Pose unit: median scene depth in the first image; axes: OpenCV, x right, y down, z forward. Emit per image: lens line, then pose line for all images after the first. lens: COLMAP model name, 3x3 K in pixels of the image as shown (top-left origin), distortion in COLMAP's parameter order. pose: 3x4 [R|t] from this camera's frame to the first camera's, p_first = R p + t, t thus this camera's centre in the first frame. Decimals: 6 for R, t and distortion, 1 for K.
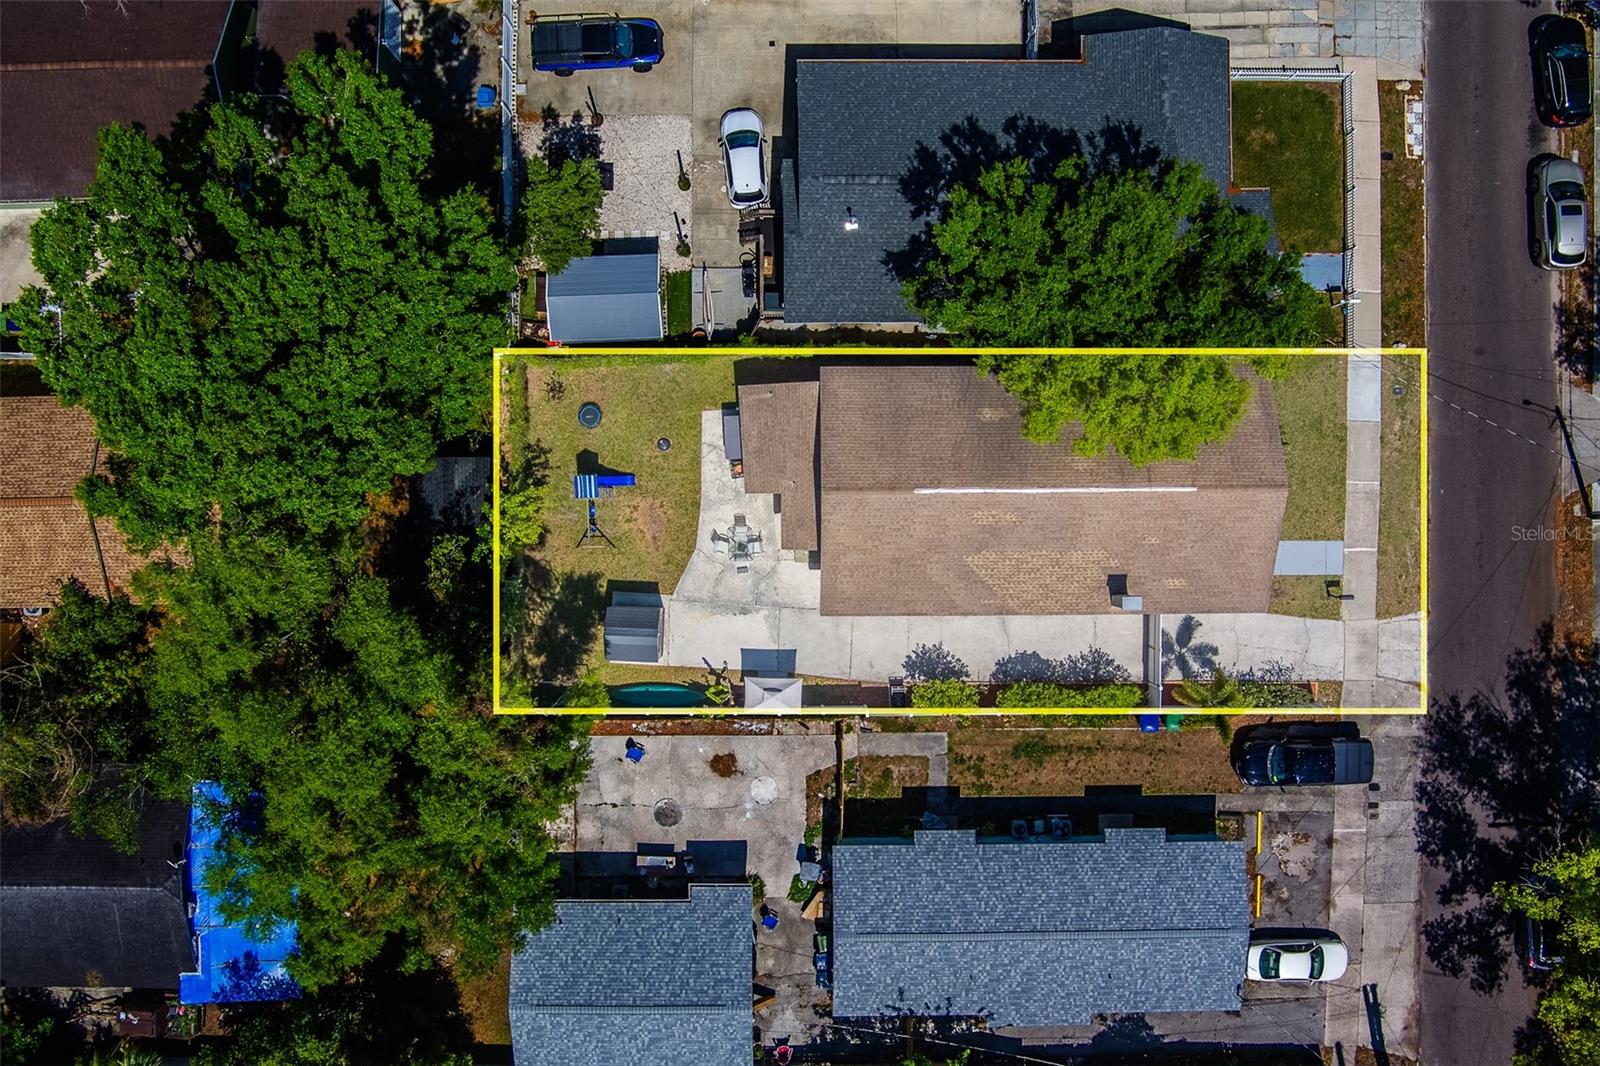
lens RADIAL K [[1308.4, 0, 827.6], [0, 1308.4, 518.3], [0, 0, 1]] dist [-0.072412, 0.014535]
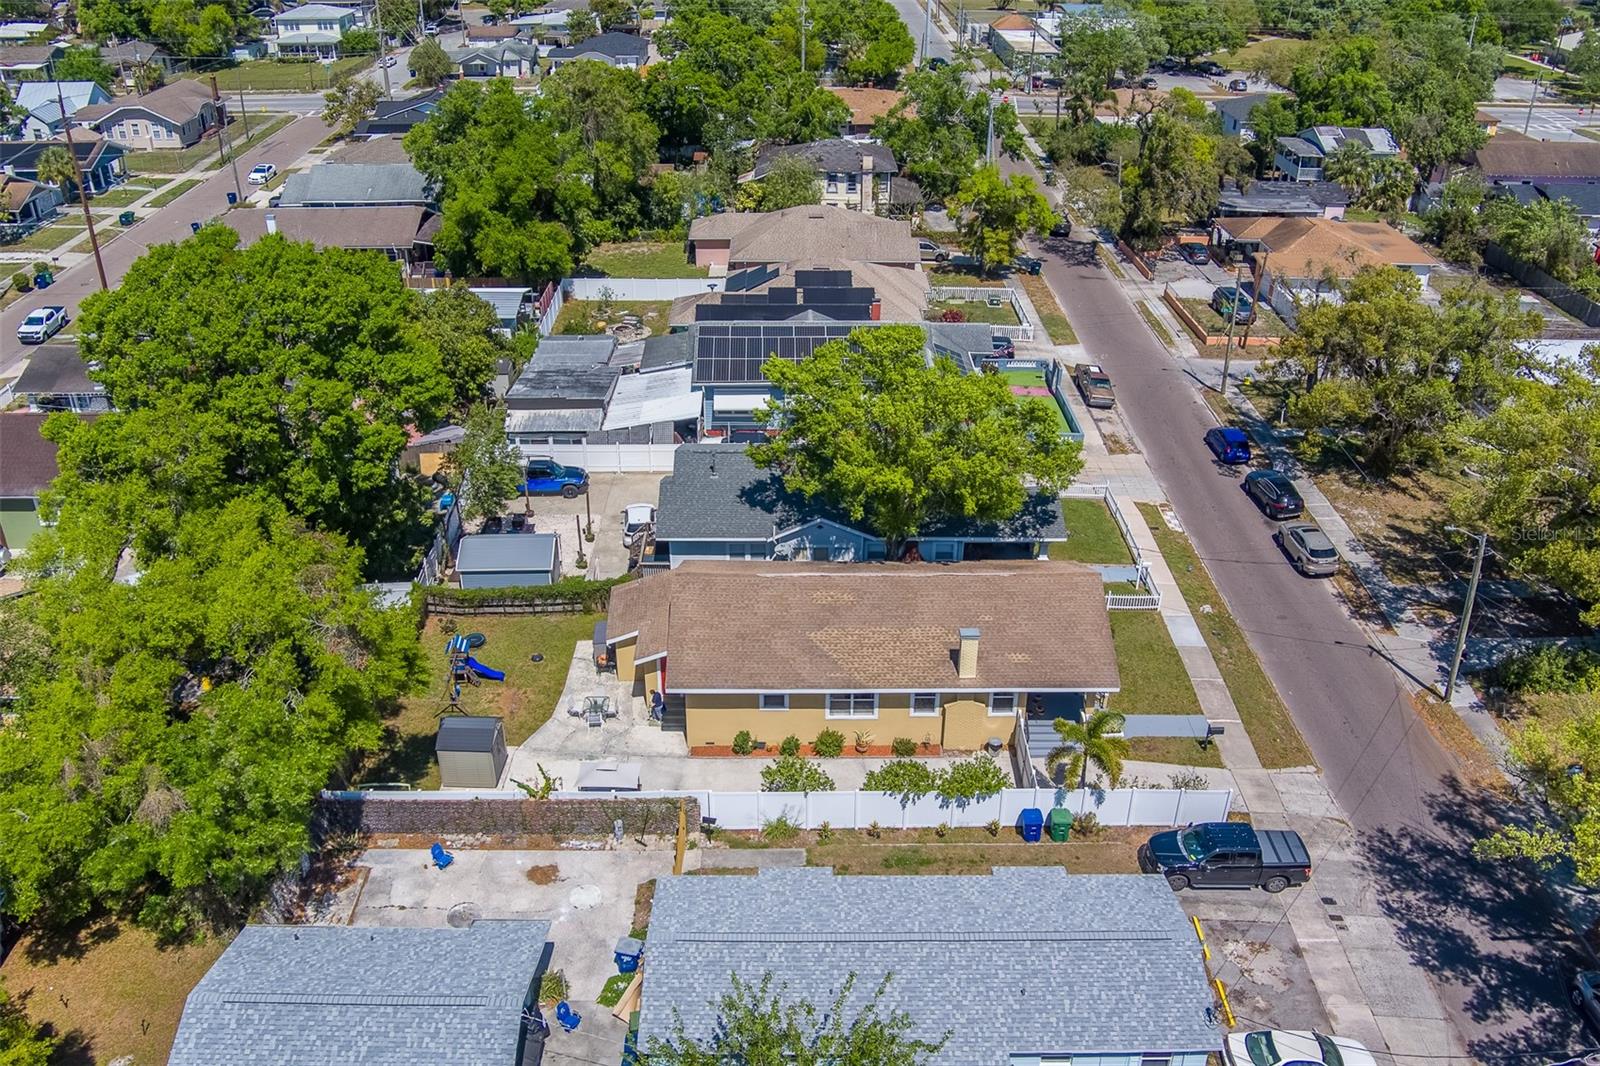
lens RADIAL K [[1308.4, 0, 827.6], [0, 1308.4, 518.3], [0, 0, 1]] dist [-0.072412, 0.014535]
pose [[0.999657, -0.022283, 0.013769, 0.099784], [0.022350, 0.451437, -0.892023, 0.843236], [0.013661, 0.892025, 0.451780, 0.413060]]
